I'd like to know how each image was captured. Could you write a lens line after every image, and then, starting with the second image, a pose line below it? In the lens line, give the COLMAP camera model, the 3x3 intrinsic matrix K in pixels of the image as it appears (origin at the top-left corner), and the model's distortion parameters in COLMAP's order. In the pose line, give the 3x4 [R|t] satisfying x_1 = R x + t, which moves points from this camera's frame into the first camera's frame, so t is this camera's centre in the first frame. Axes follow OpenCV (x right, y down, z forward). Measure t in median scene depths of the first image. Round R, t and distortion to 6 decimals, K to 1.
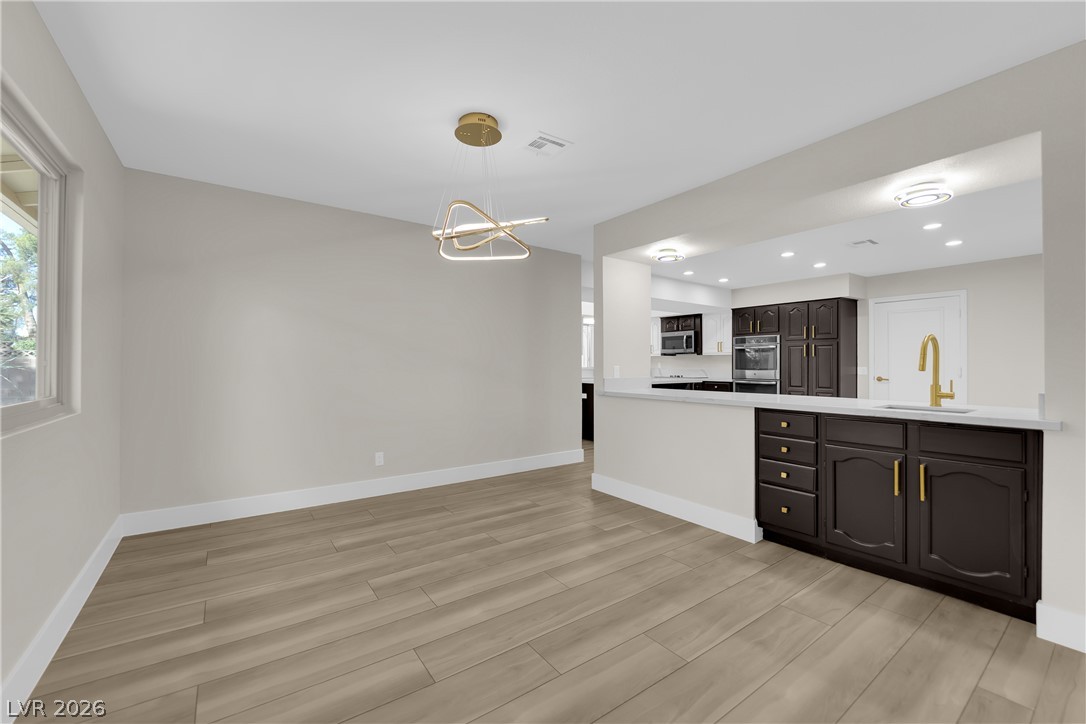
lens RADIAL K [[438.1, 0, 537.1], [0, 438.1, 366.3], [0, 0, 1]] dist [-0.012132, -0.002536]
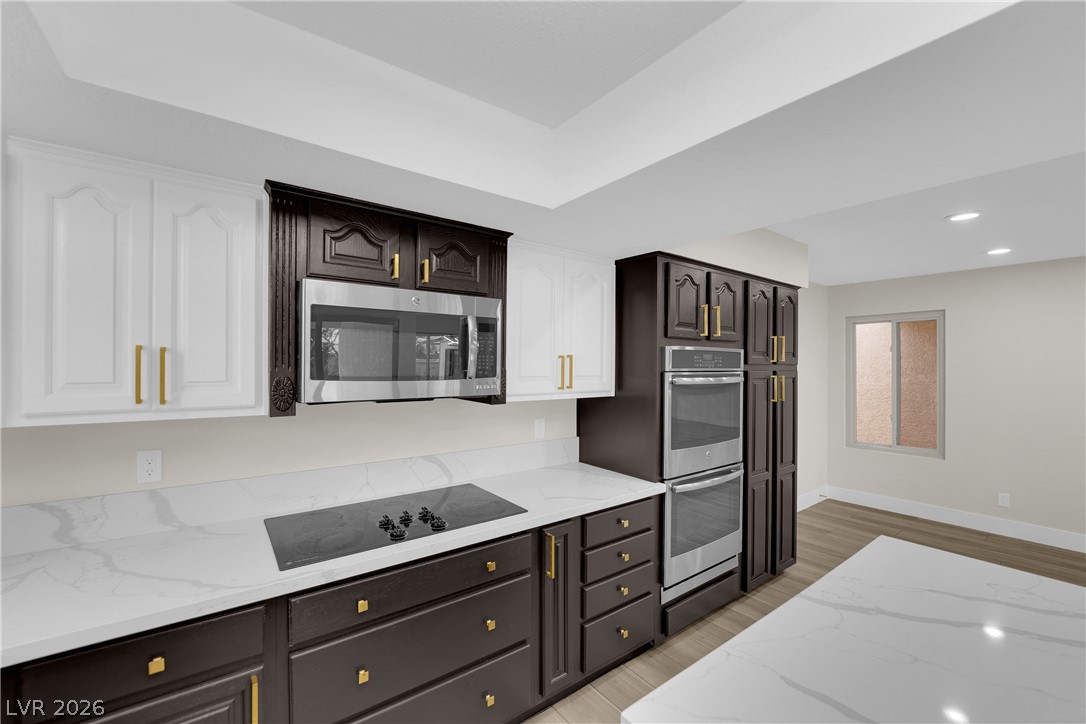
lens RADIAL K [[438.1, 0, 538.4], [0, 438.1, 362.6], [0, 0, 1]] dist [-0.012132, -0.002536]
pose [[-0.017824, 0.001469, 0.999840, 0.260482], [-0.002909, 0.999995, -0.001521, -0.098593], [-0.999837, -0.002936, -0.017820, 2.004287]]
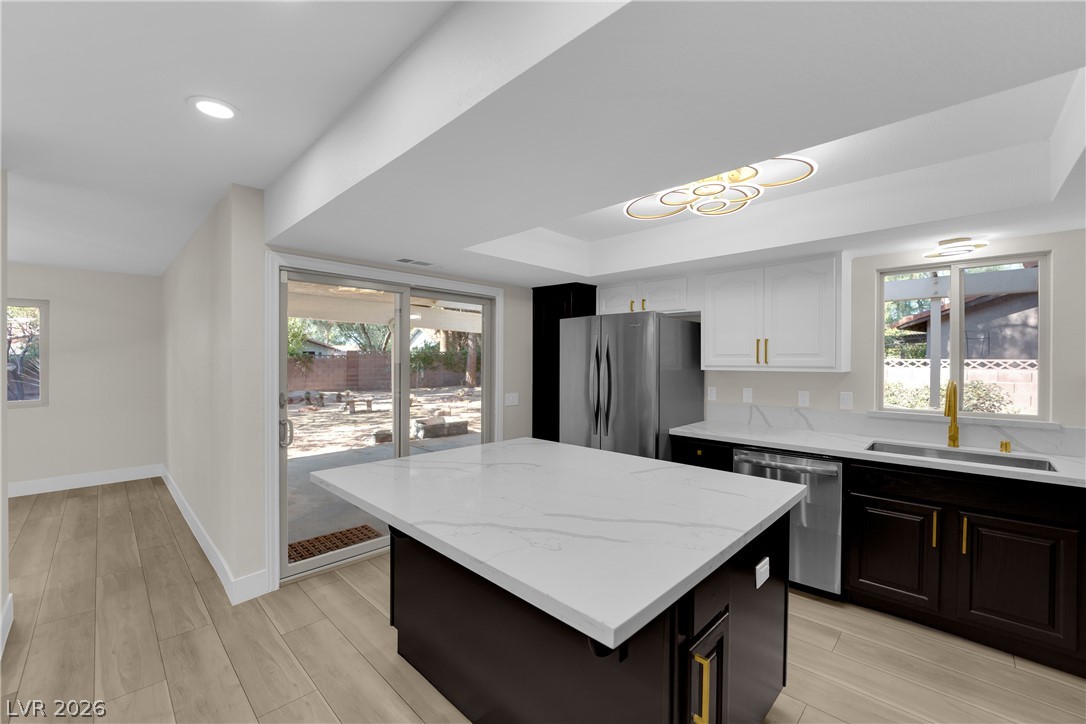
lens RADIAL K [[438.1, 0, 537.3], [0, 438.1, 363.4], [0, 0, 1]] dist [-0.012132, -0.002536]
pose [[0.174738, 0.004268, -0.984606, 0.828727], [-0.002416, 0.999989, 0.003906, -0.071190], [0.984612, 0.001696, 0.174746, 1.622193]]
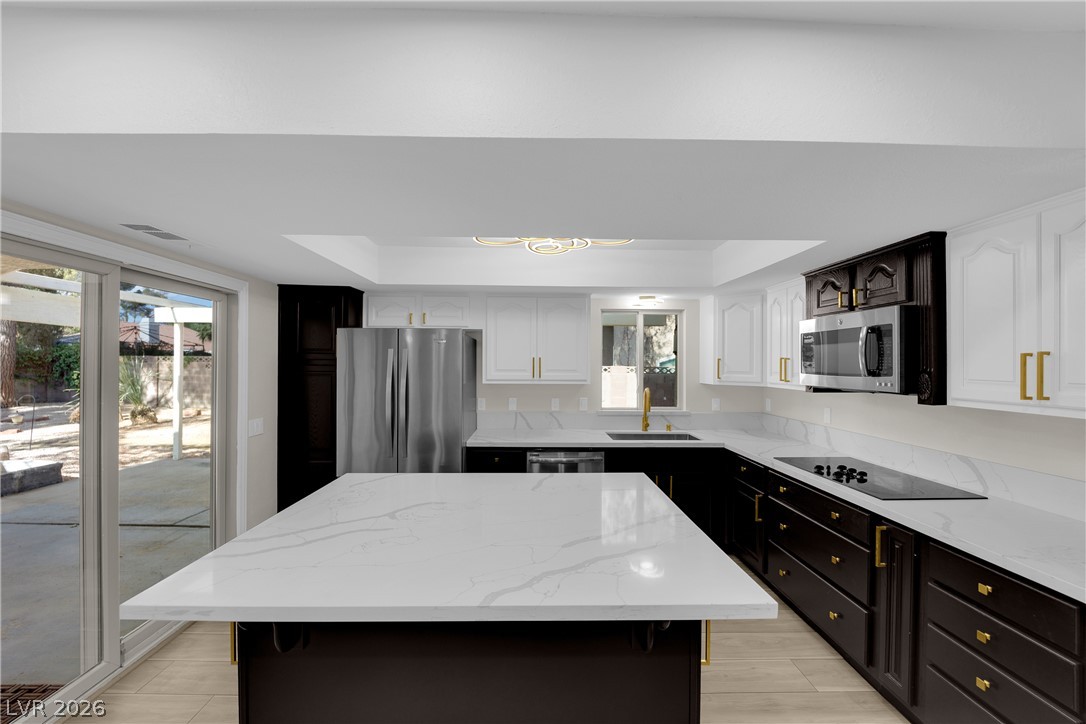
lens RADIAL K [[438.1, 0, 539.0], [0, 438.1, 363.4], [0, 0, 1]] dist [-0.012132, -0.002536]
pose [[0.825250, 0.001129, -0.564766, 0.669470], [-0.003214, 0.999991, -0.002697, -0.096516], [0.564758, 0.004041, 0.825246, 1.386443]]
